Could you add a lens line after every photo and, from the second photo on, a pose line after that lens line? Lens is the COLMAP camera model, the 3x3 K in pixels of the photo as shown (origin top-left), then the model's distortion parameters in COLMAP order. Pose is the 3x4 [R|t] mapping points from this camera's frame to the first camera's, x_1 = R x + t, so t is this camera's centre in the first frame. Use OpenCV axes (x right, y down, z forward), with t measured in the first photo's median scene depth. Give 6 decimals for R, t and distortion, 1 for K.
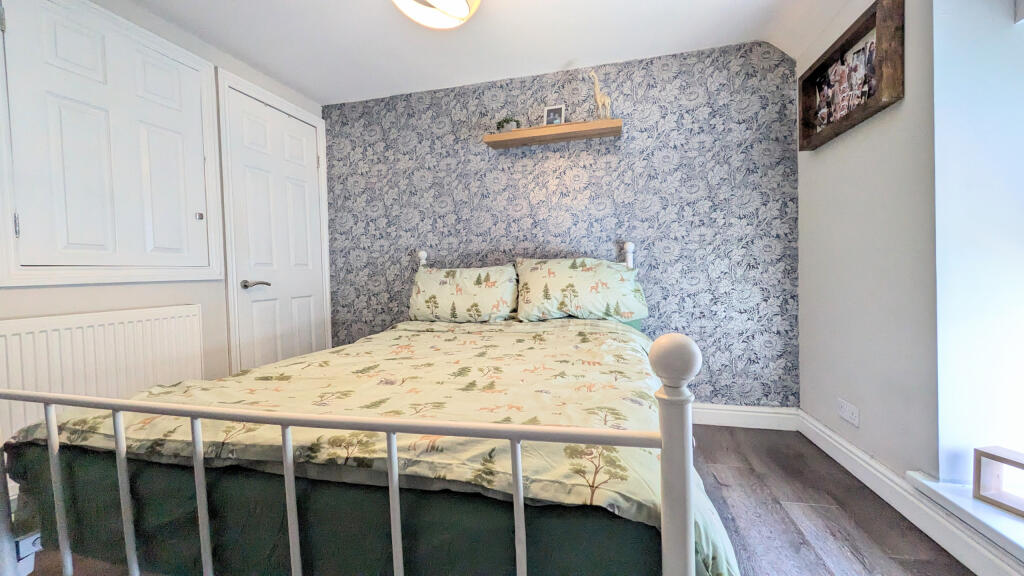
lens RADIAL K [[400.3, 0, 512.0], [0, 400.3, 288.0], [0, 0, 1]] dist [0.001629, -0.000729]
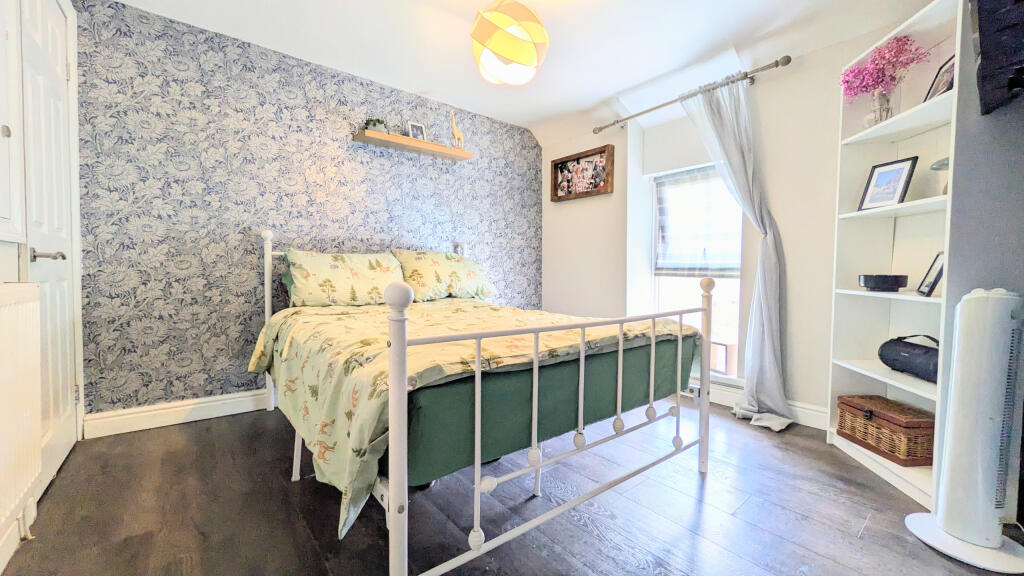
lens RADIAL K [[400.3, 0, 512.0], [0, 400.3, 288.0], [0, 0, 1]] dist [0.001629, -0.000729]
pose [[0.599927, 0.002750, 0.800050, -0.702442], [0.004339, 0.999968, -0.006690, 0.048216], [-0.800043, 0.007485, 0.599896, 0.060185]]
